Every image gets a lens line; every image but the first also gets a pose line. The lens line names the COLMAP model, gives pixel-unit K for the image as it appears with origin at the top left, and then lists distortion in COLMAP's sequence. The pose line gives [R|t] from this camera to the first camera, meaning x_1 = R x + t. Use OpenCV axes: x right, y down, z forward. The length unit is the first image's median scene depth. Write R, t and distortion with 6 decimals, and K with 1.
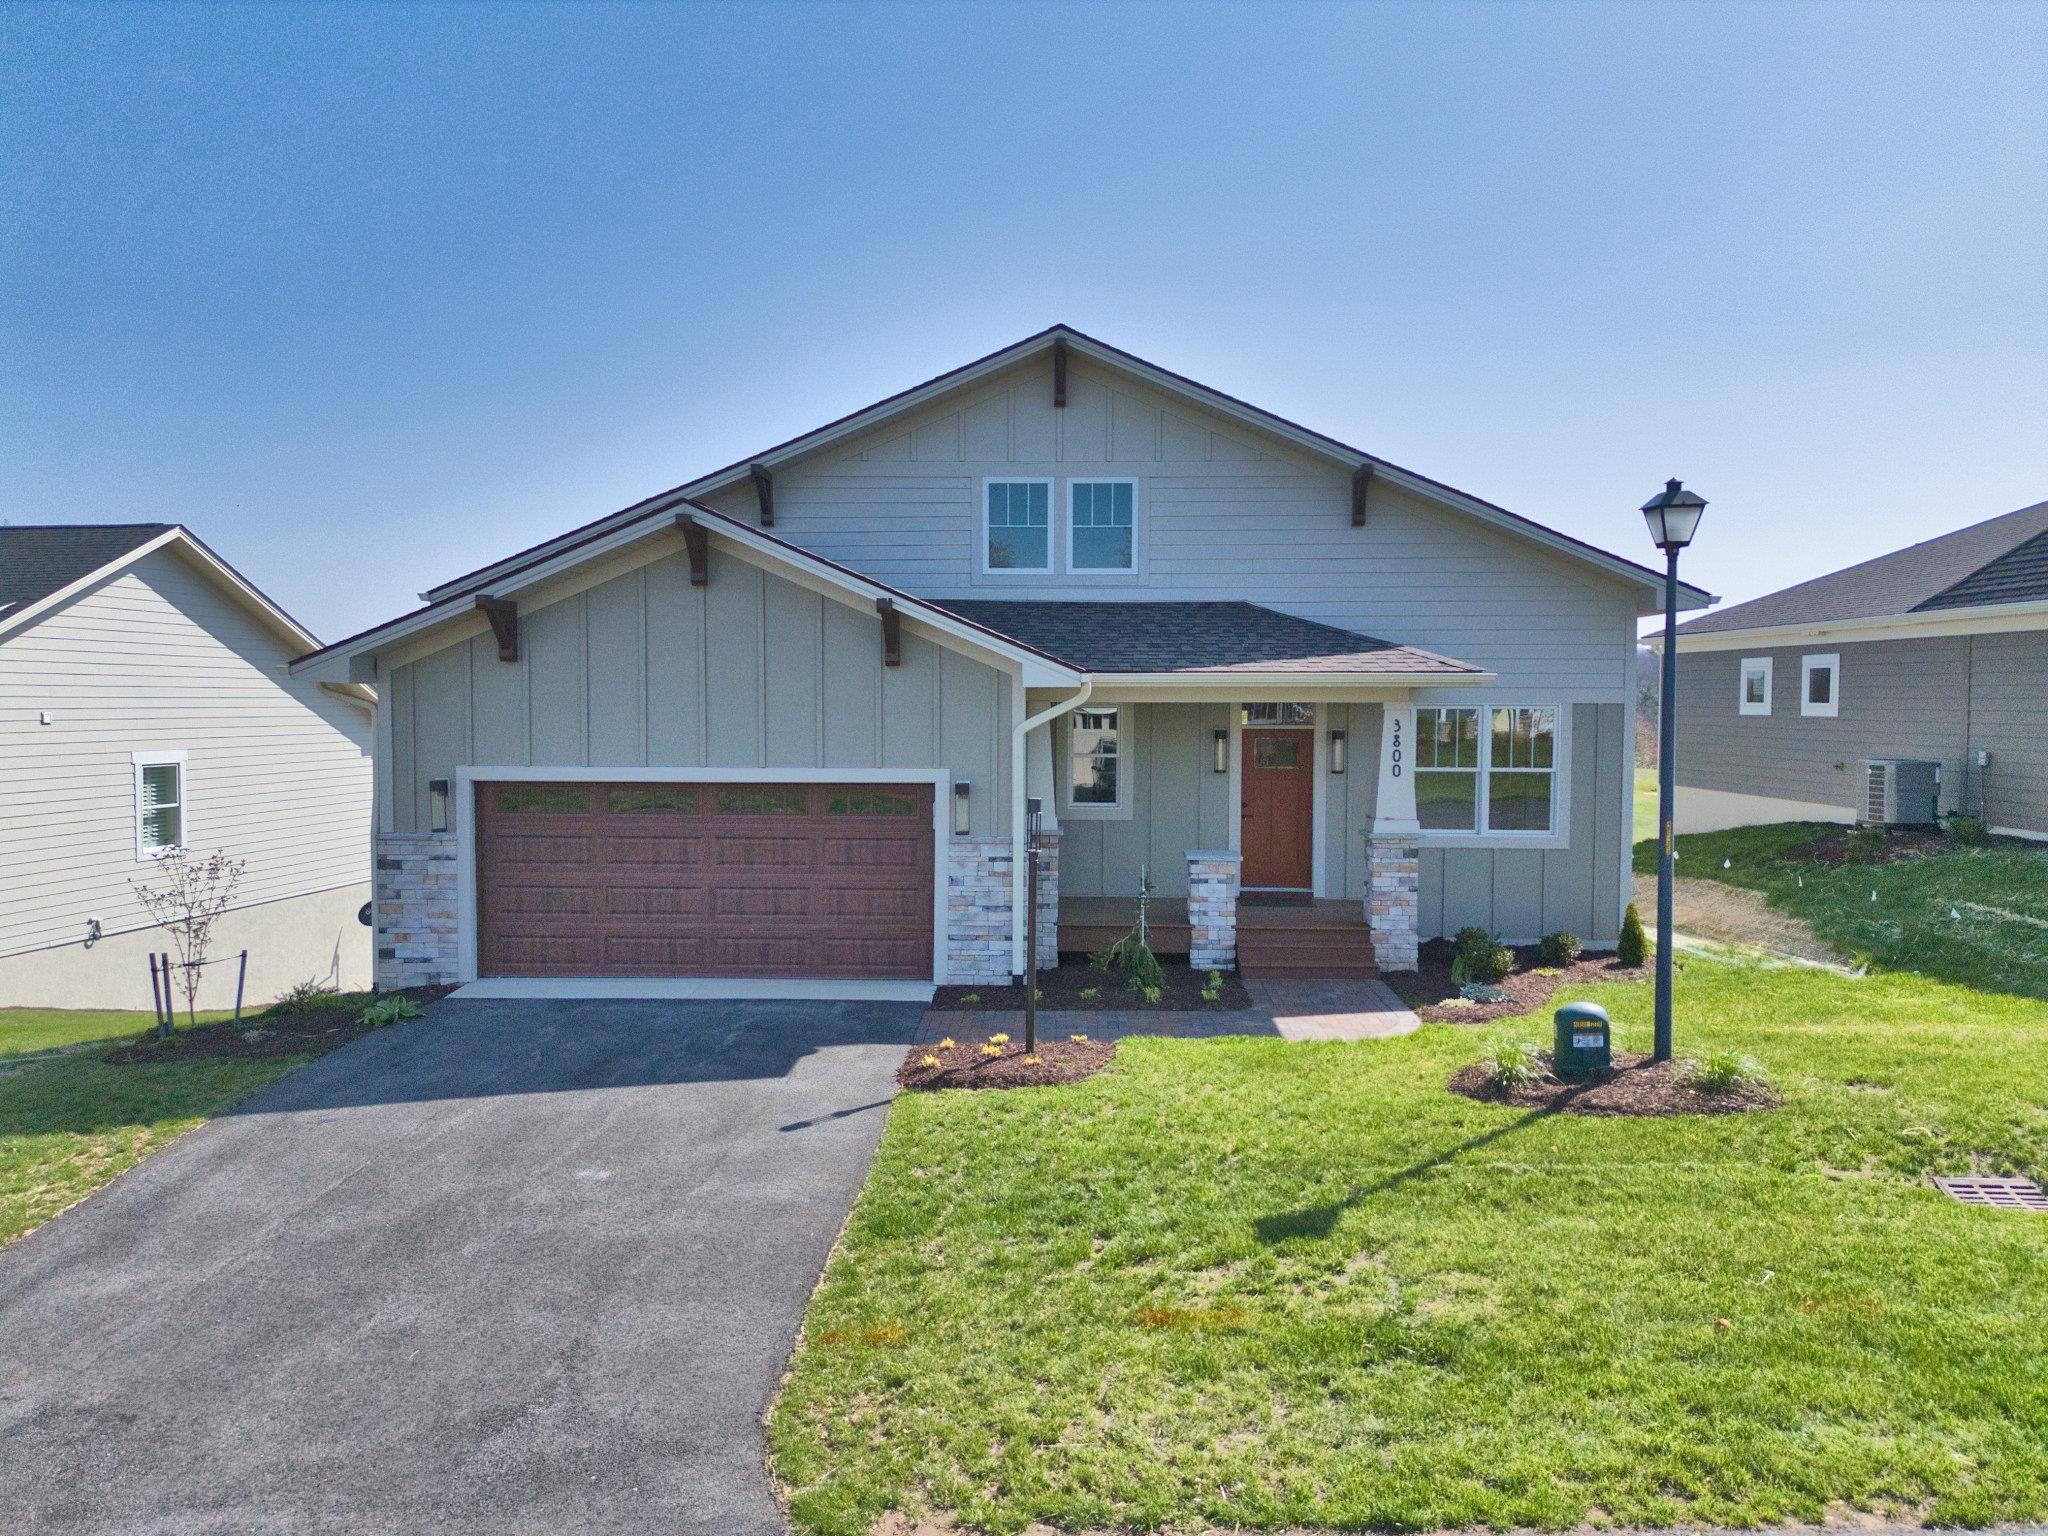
lens RADIAL K [[1431.4, 0, 1024.8], [0, 1431.4, 766.2], [0, 0, 1]] dist [0.082628, -0.075819]
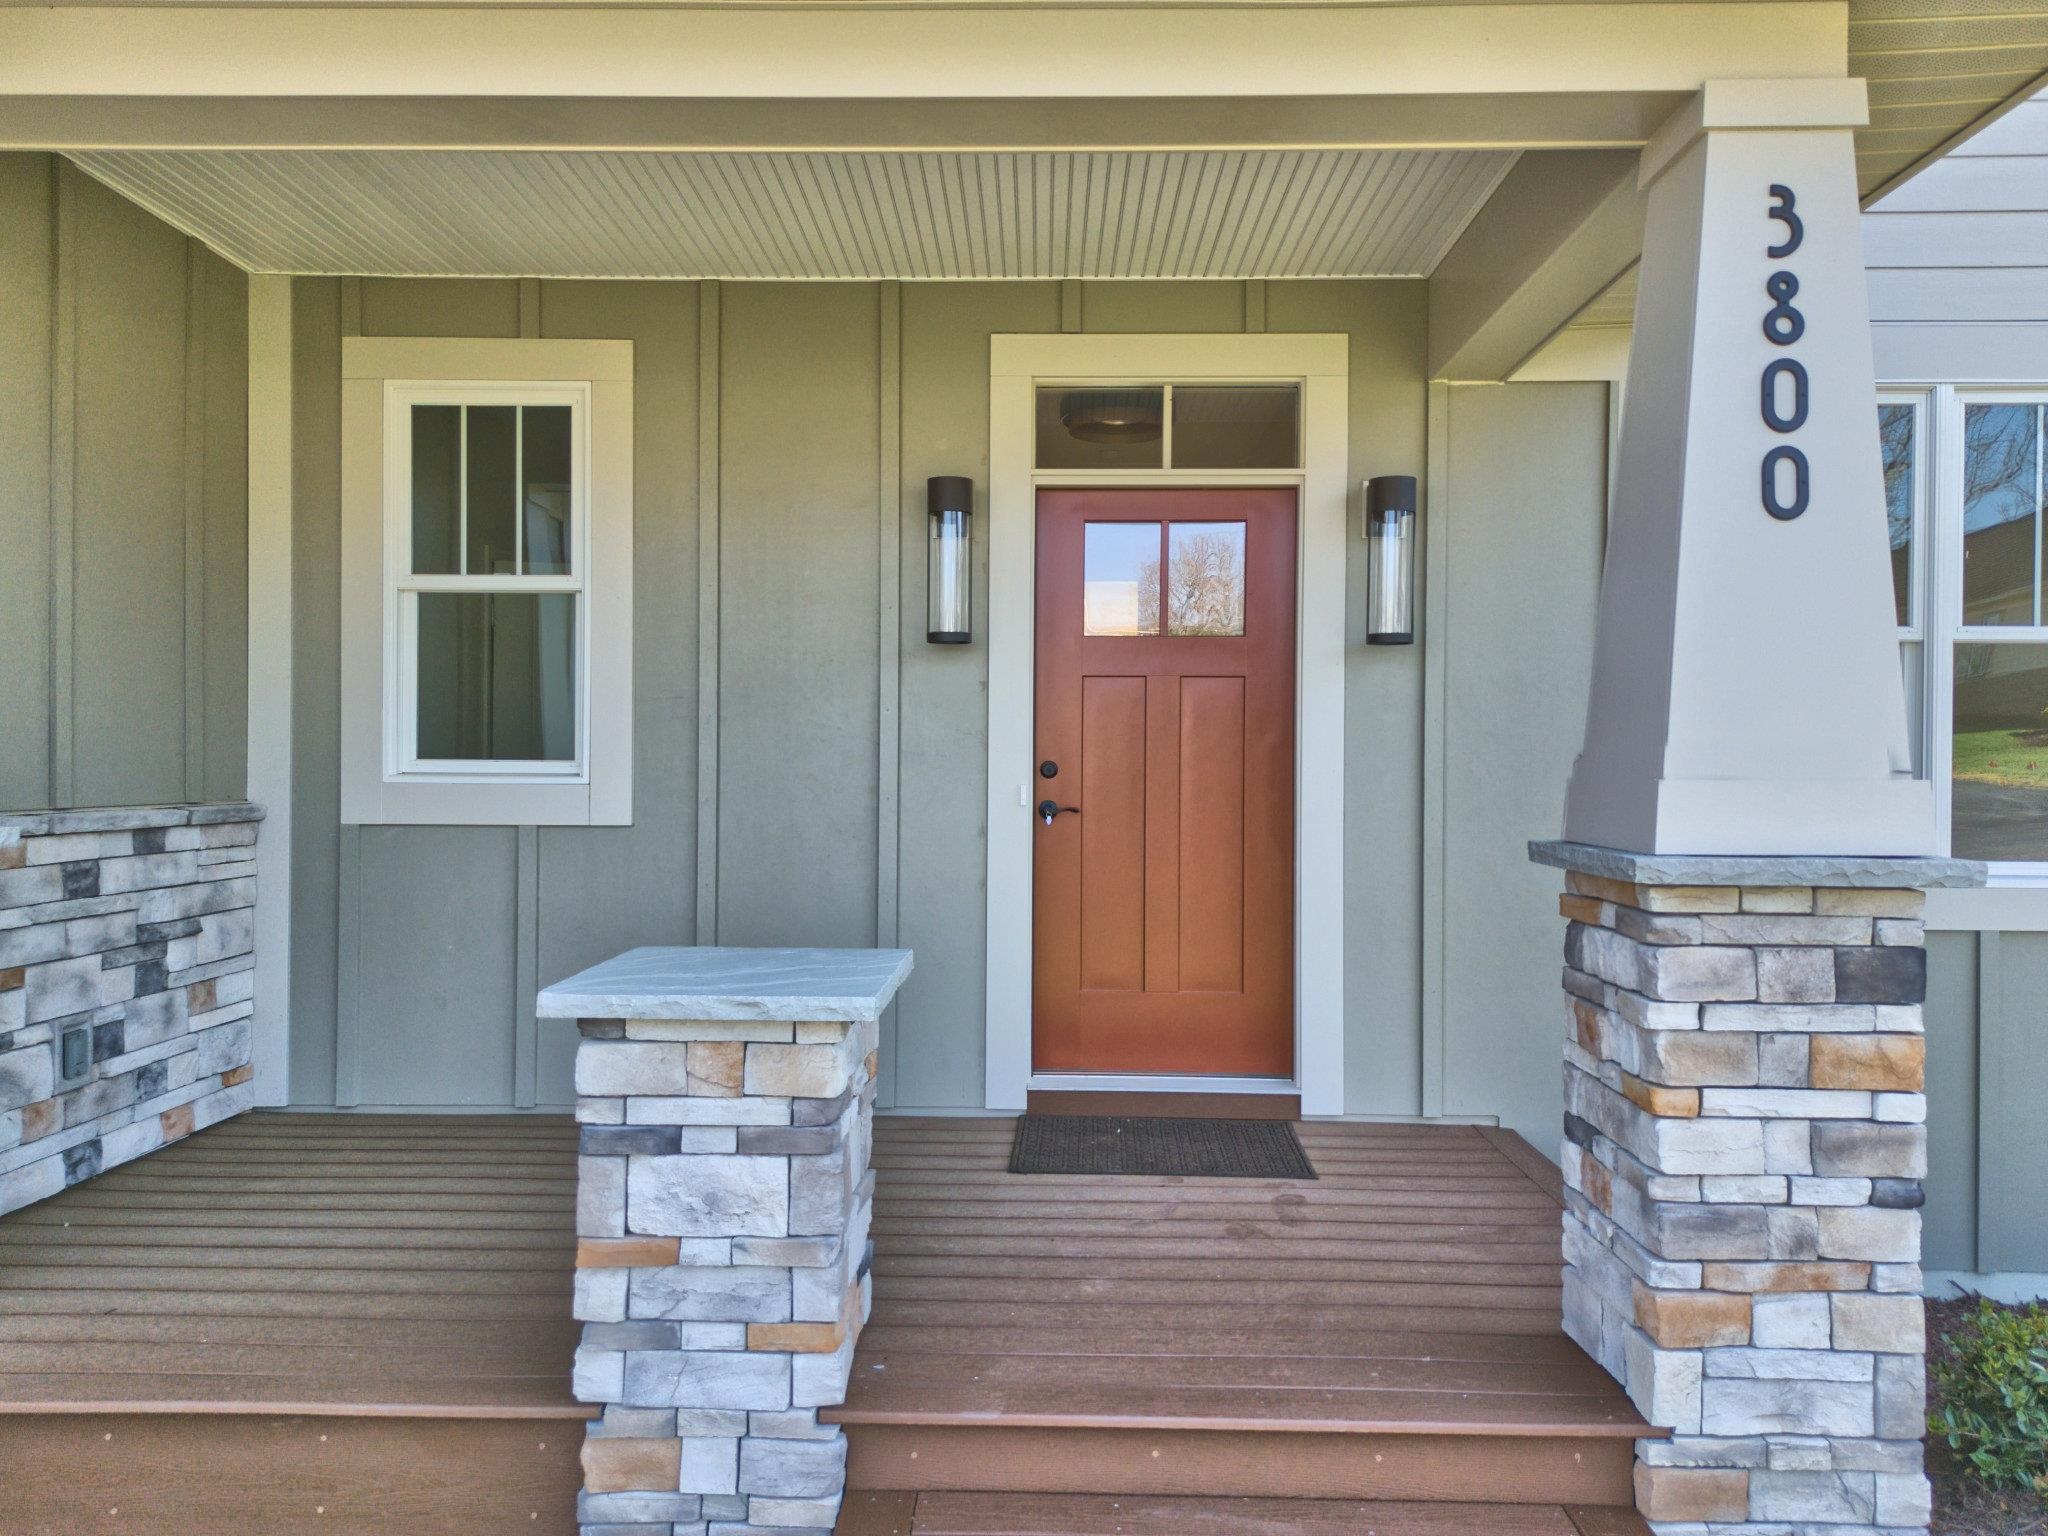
lens RADIAL K [[1446.6, 0, 1033.3], [0, 1446.6, 767.9], [0, 0, 1]] dist [0.072708, -0.067638]
pose [[0.999901, 0.001129, 0.014050, 0.174311], [-0.000547, 0.999145, -0.041347, 0.045301], [-0.014085, 0.041335, 0.999046, 0.862771]]
